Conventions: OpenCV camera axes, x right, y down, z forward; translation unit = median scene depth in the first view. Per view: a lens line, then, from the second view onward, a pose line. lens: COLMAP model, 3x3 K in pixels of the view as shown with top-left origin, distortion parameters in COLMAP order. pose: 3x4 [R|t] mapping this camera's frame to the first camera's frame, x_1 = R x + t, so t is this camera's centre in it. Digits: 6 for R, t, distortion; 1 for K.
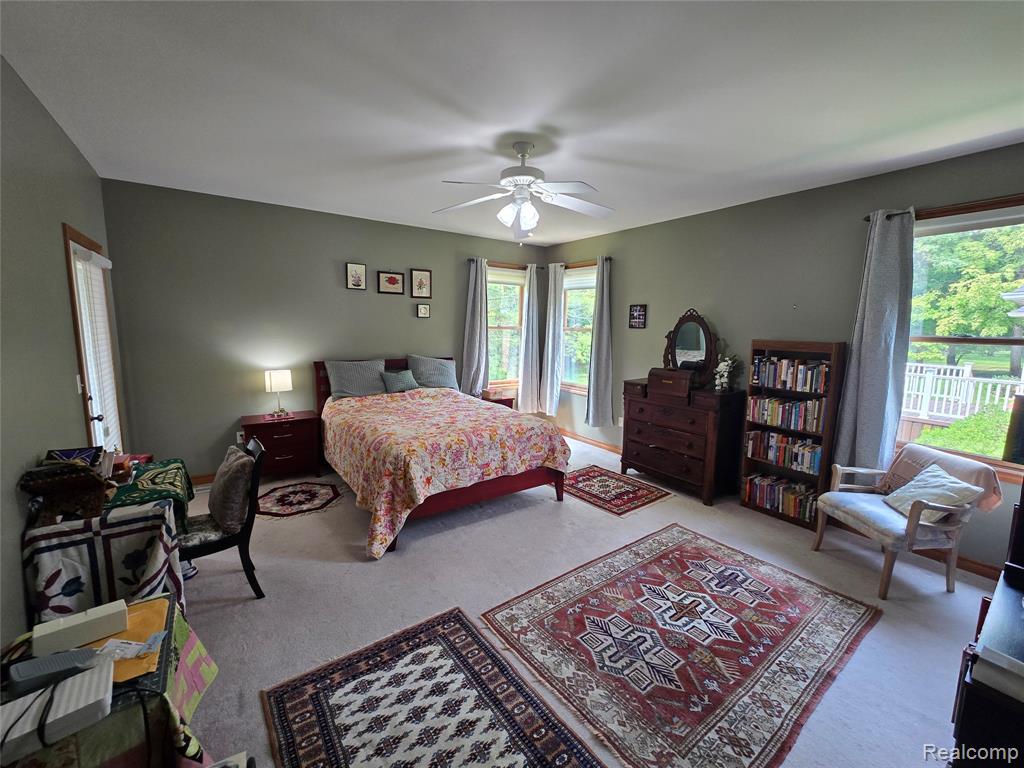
lens RADIAL K [[418.4, 0, 514.5], [0, 418.4, 381.2], [0, 0, 1]] dist [-0.000842, 0.000548]
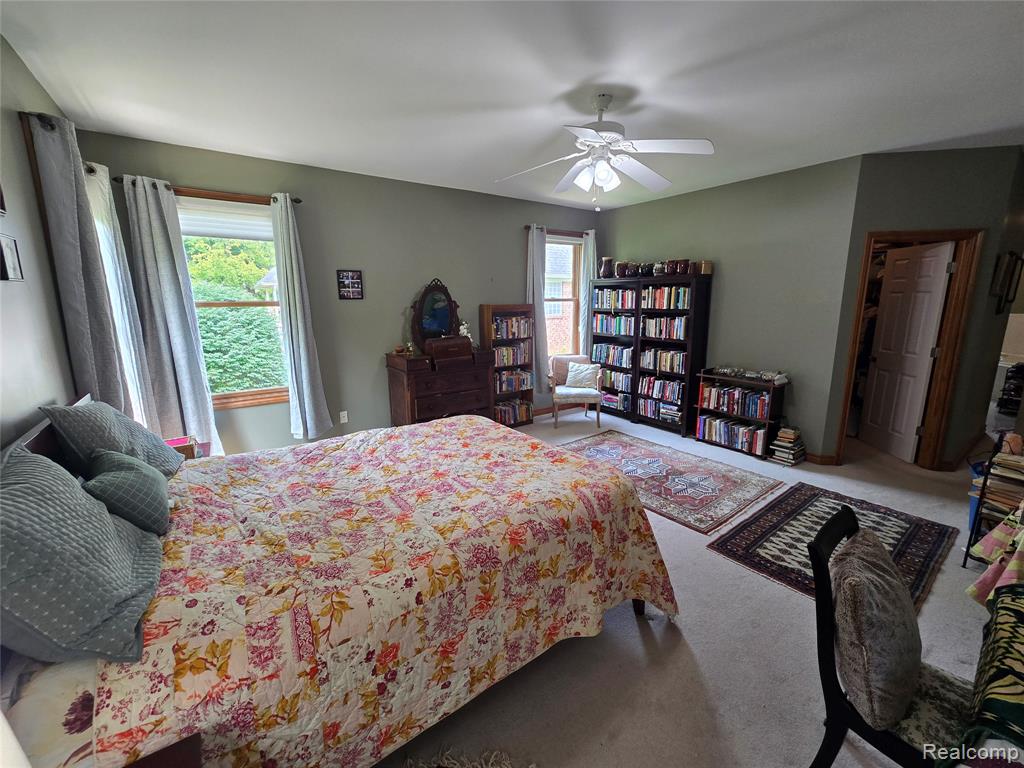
lens RADIAL K [[418.4, 0, 513.9], [0, 418.4, 379.2], [0, 0, 1]] dist [-0.000842, 0.000548]
pose [[-0.002493, -0.211728, 0.977325, -0.799522], [0.141580, 0.967409, 0.209941, -0.148044], [-0.989924, 0.138894, 0.027565, 0.990645]]
